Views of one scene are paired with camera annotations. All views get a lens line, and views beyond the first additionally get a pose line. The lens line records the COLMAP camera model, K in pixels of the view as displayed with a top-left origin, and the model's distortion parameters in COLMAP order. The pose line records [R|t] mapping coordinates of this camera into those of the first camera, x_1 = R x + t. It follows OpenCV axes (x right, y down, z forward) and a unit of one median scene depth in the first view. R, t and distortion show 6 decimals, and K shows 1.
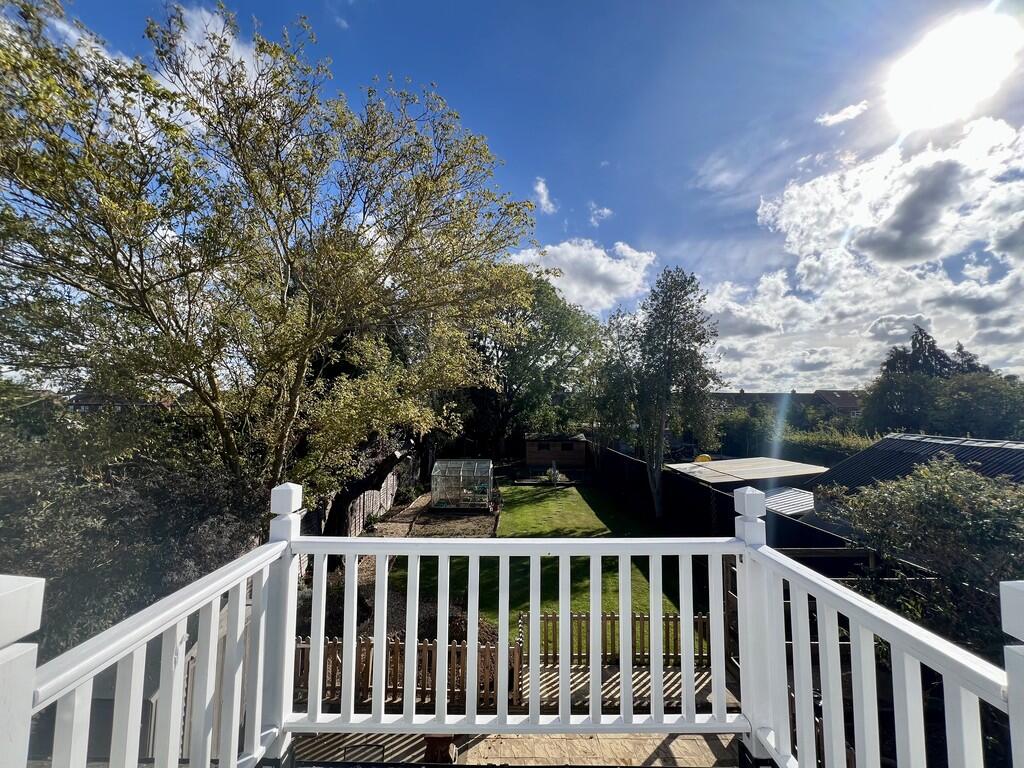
lens RADIAL K [[409.2, 0, 512.0], [0, 409.2, 384.0], [0, 0, 1]] dist [0.004698, -0.000036]
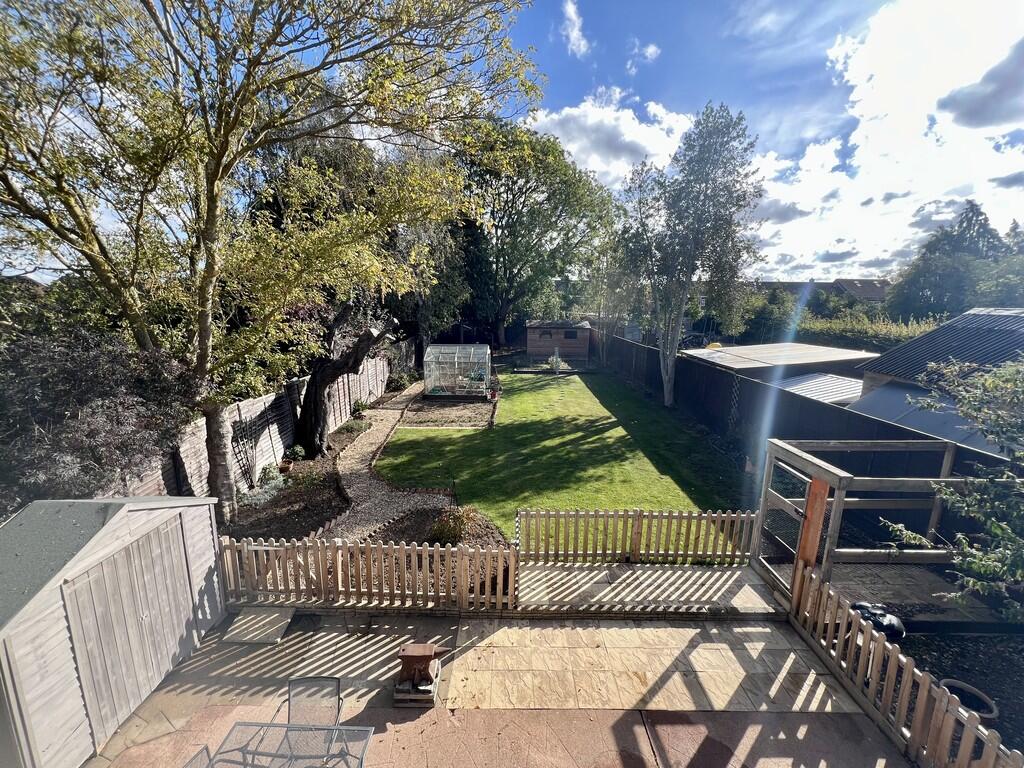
lens RADIAL K [[409.2, 0, 512.0], [0, 409.2, 384.0], [0, 0, 1]] dist [0.004698, -0.000036]
pose [[0.999984, 0.005473, -0.001695, 0.003474], [-0.004851, 0.966173, 0.257850, 0.034031], [0.003049, -0.257838, 0.966183, 0.096244]]
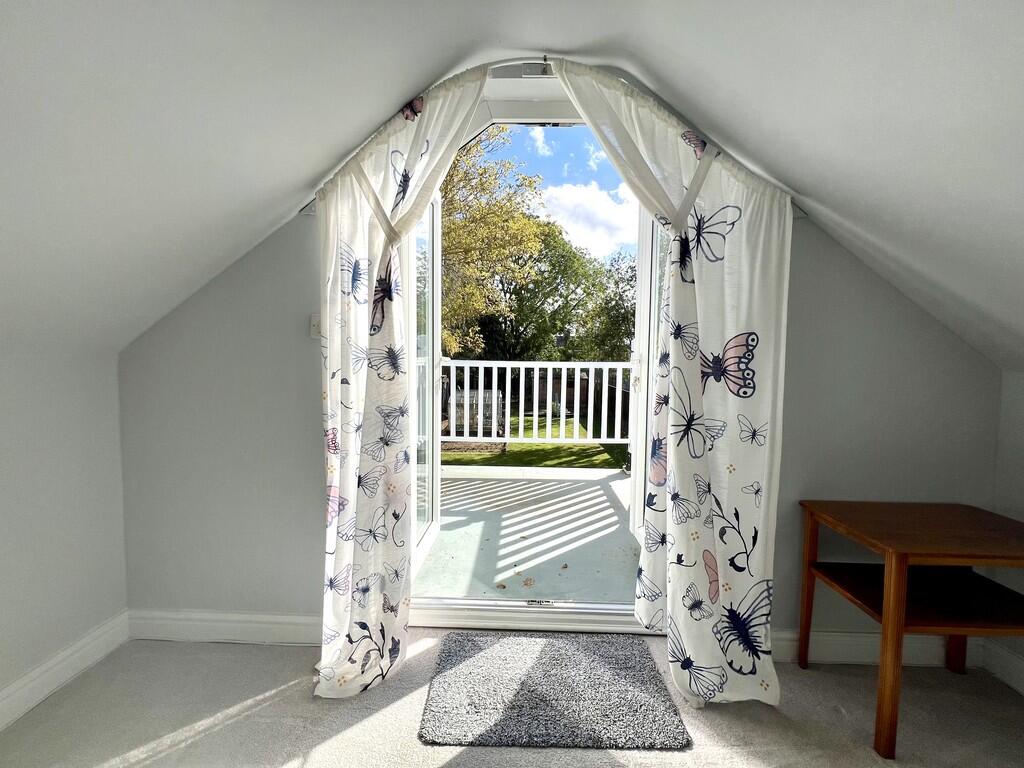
lens RADIAL K [[409.2, 0, 512.0], [0, 409.2, 384.0], [0, 0, 1]] dist [0.004698, -0.000036]
pose [[0.999878, 0.007271, -0.013788, -0.004538], [-0.005395, 0.991296, 0.131545, 0.020252], [0.014625, -0.131454, 0.991214, -0.112959]]
